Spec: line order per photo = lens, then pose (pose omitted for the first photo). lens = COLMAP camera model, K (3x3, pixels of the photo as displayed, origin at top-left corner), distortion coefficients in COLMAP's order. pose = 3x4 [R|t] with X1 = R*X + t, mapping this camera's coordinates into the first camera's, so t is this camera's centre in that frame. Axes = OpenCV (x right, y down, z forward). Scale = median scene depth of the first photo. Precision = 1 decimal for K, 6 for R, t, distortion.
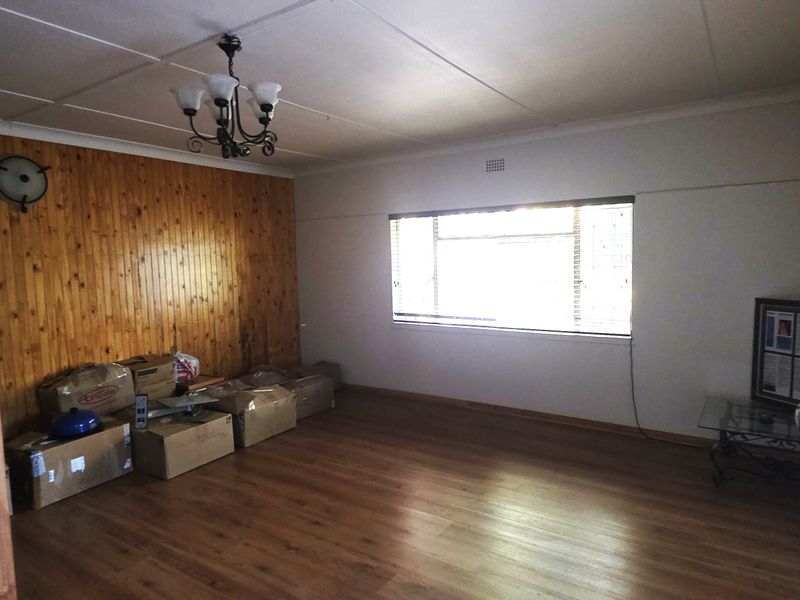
lens RADIAL K [[528.1, 0, 397.0], [0, 528.1, 302.5], [0, 0, 1]] dist [-0.001492, 0.000137]
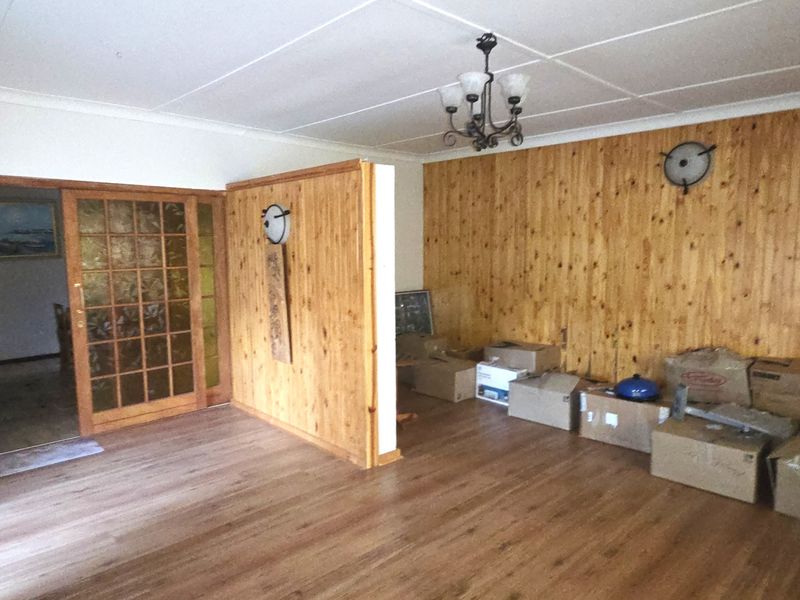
lens RADIAL K [[528.1, 0, 396.4], [0, 528.1, 300.3], [0, 0, 1]] dist [-0.001492, 0.000137]
pose [[-0.216881, 0.132980, -0.967098, 0.471499], [-0.076612, 0.985304, 0.152664, -0.071573], [0.973187, 0.107201, -0.203506, 0.626896]]
